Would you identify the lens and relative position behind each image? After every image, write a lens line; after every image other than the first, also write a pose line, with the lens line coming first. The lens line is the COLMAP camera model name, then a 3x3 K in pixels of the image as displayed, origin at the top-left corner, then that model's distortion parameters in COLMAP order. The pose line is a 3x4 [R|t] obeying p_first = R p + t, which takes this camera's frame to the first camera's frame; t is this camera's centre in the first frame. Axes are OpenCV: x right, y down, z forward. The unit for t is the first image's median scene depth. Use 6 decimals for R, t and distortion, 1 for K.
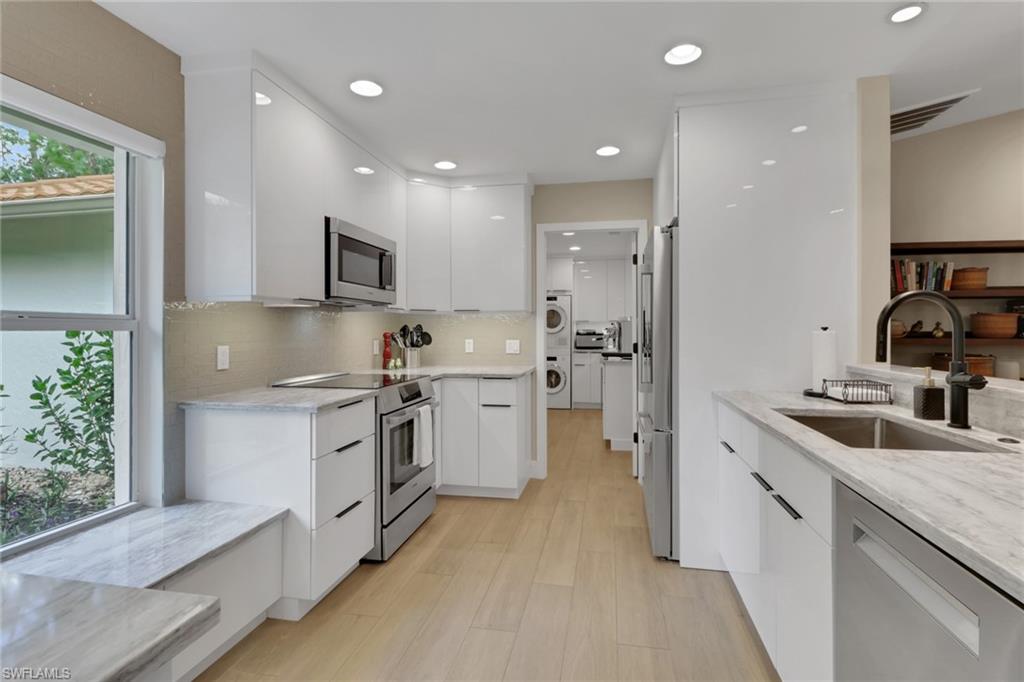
lens RADIAL K [[494.9, 0, 520.4], [0, 494.9, 328.6], [0, 0, 1]] dist [0.007504, -0.000192]
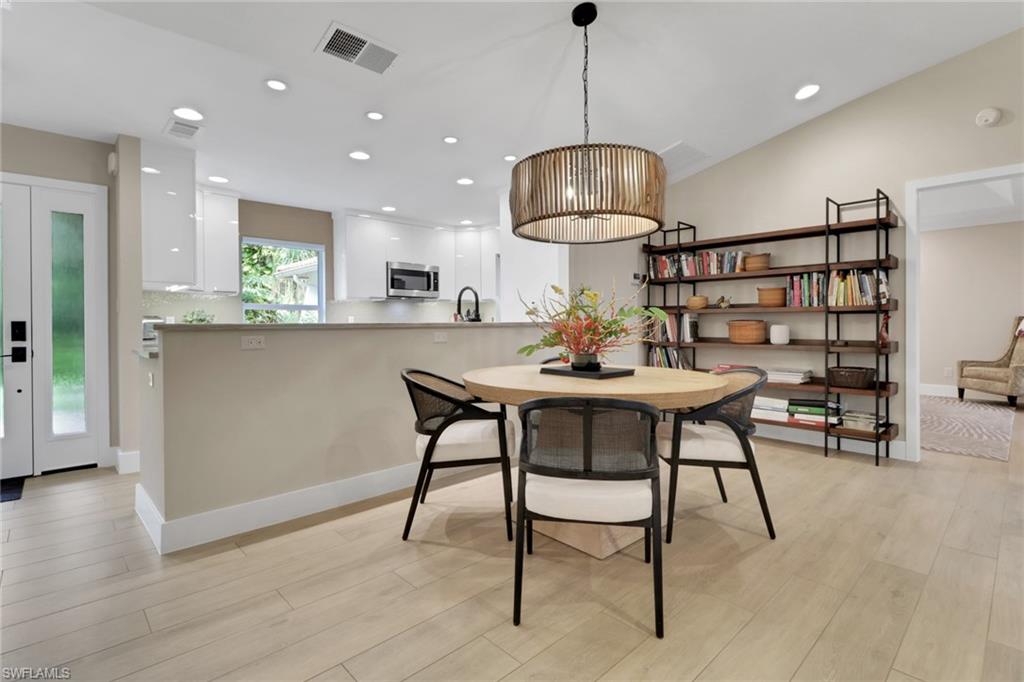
lens RADIAL K [[494.9, 0, 520.4], [0, 494.9, 328.6], [0, 0, 1]] dist [0.007504, -0.000192]
pose [[0.818597, -0.001130, -0.574367, 1.152808], [0.009144, 0.999897, 0.011065, 0.055077], [0.574295, -0.014310, 0.818523, -0.438917]]
